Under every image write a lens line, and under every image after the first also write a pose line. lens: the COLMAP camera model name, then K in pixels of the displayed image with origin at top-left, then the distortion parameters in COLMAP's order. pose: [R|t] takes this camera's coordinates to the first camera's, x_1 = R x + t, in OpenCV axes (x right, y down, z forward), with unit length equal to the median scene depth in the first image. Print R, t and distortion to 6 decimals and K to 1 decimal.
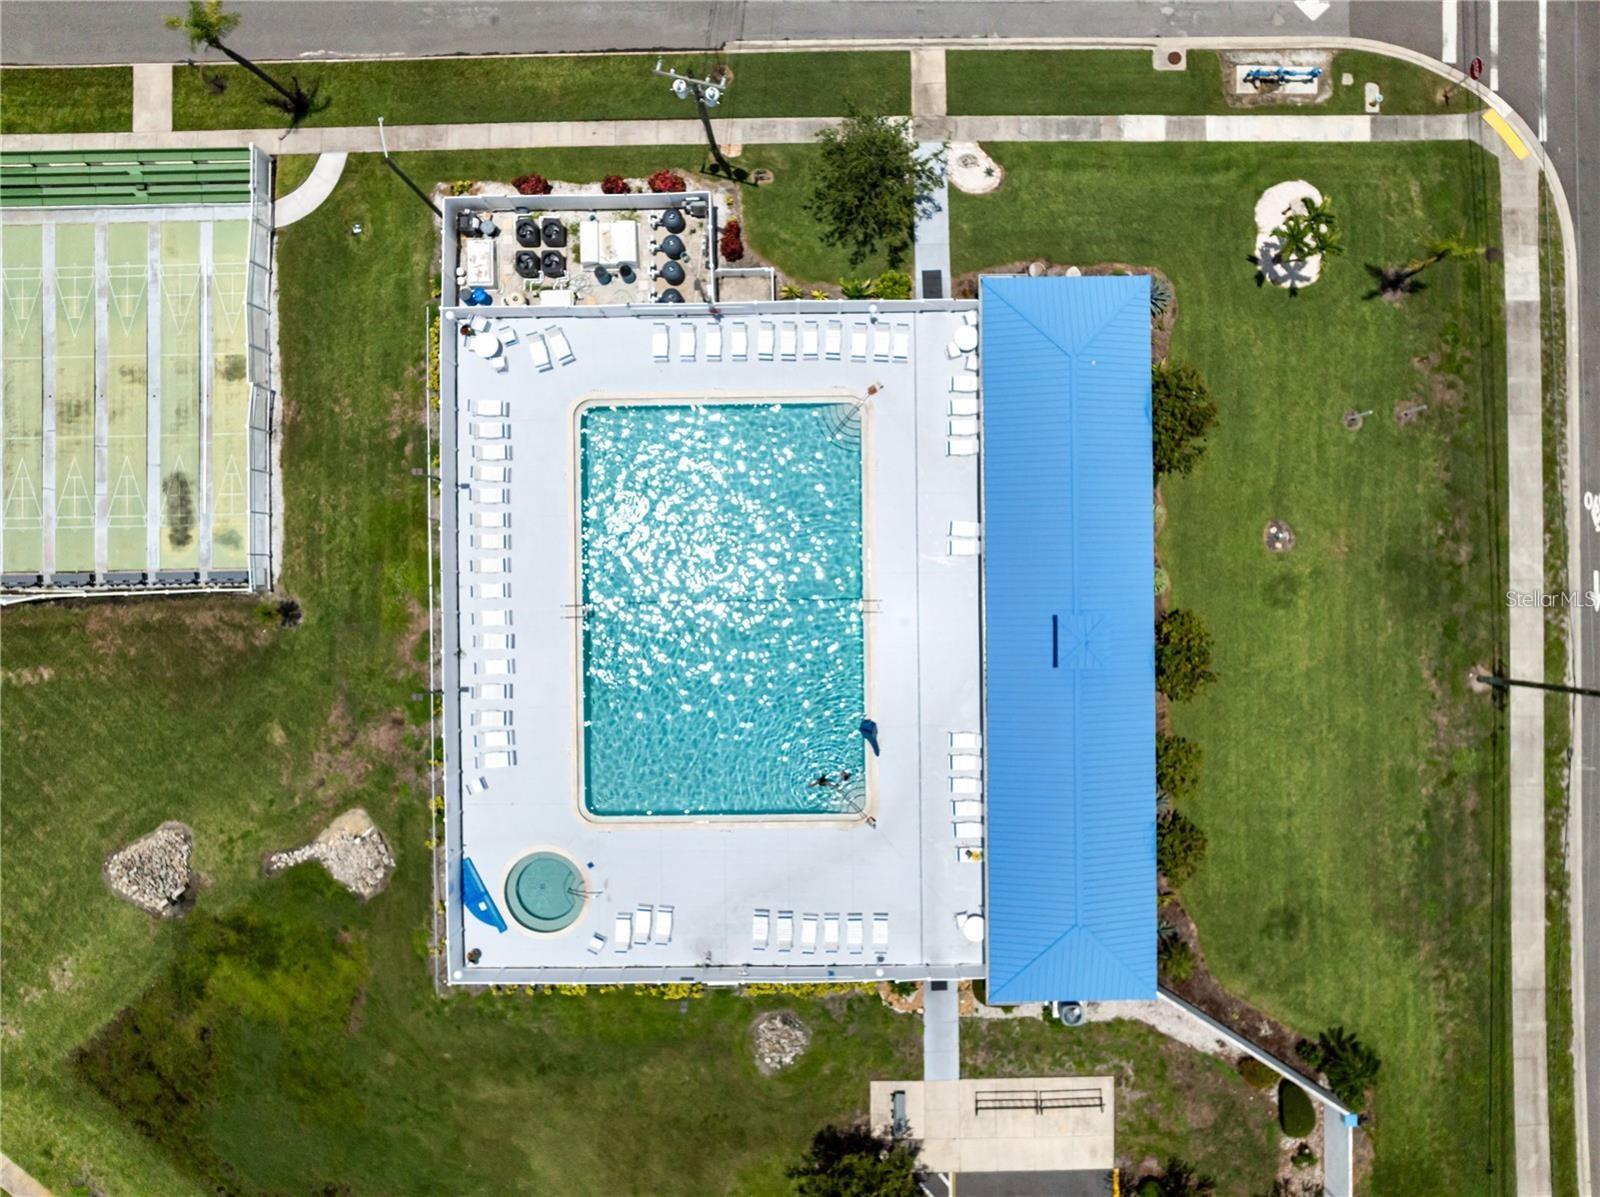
lens RADIAL K [[1118.5, 0, 800.0], [0, 1118.5, 598.5], [0, 0, 1]] dist [-0.048805, -0.001910]
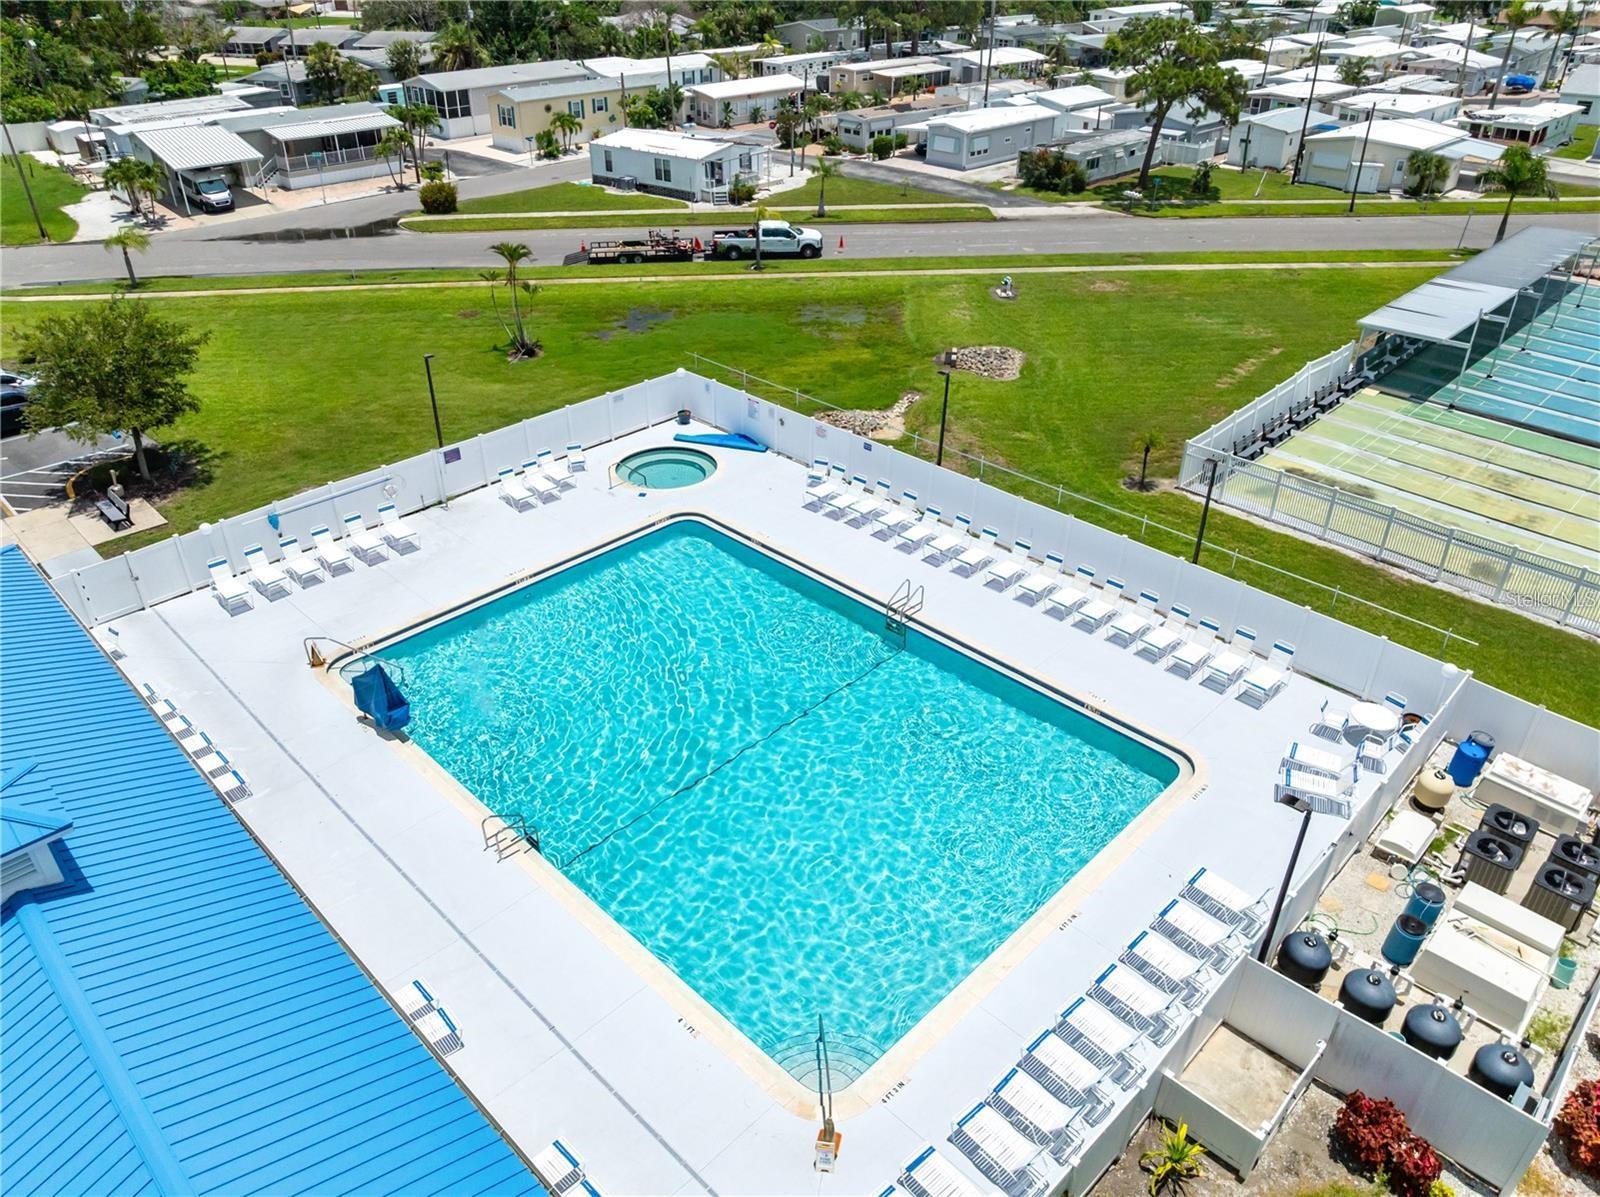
lens RADIAL K [[1144.9, 0, 800.0], [0, 1144.9, 598.5], [0, 0, 1]] dist [-0.069459, 0.043214]
pose [[-0.715238, 0.363973, -0.596622, 0.228656], [-0.698880, -0.371099, 0.611435, -0.343888], [0.001140, 0.854289, 0.519797, 0.643870]]
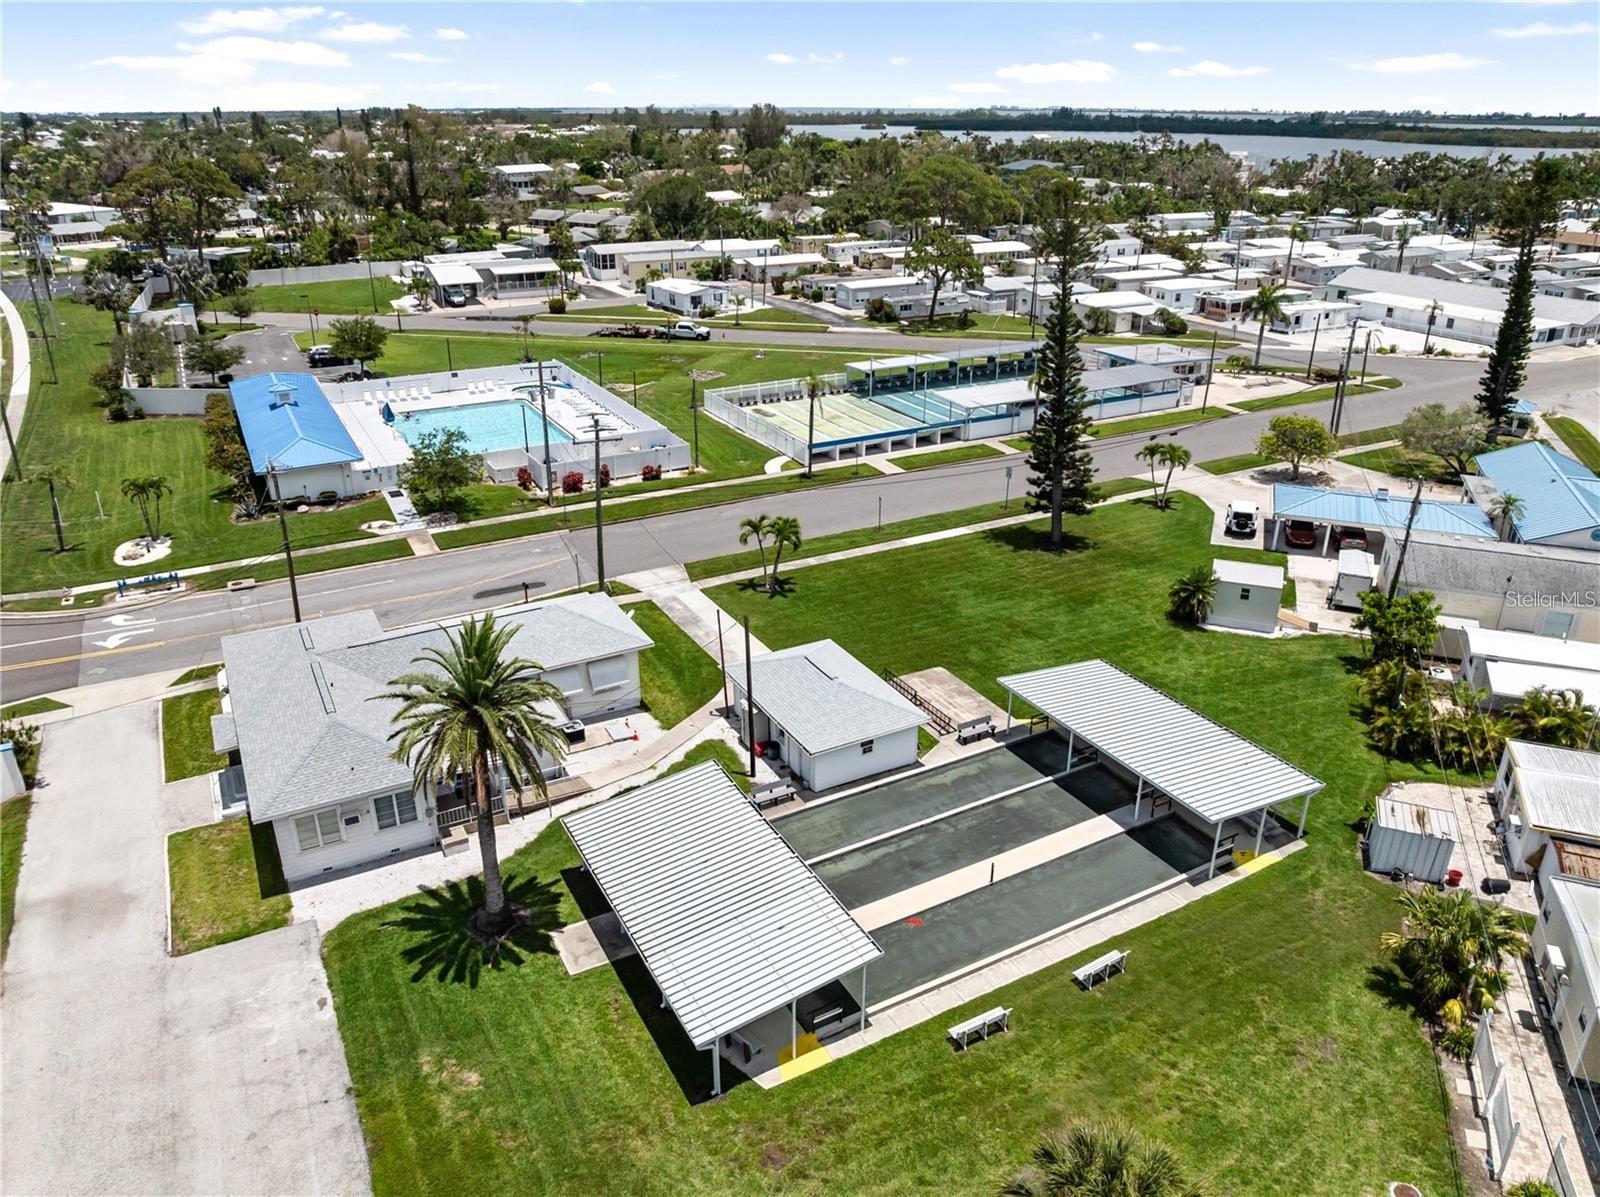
lens RADIAL K [[1118.5, 0, 800.0], [0, 1118.5, 598.5], [0, 0, 1]] dist [-0.048805, -0.001910]
pose [[-0.883506, 0.186694, -0.429607, 0.318647], [-0.468411, -0.357814, 0.807812, -1.896891], [-0.002906, 0.914940, 0.403580, 0.484524]]
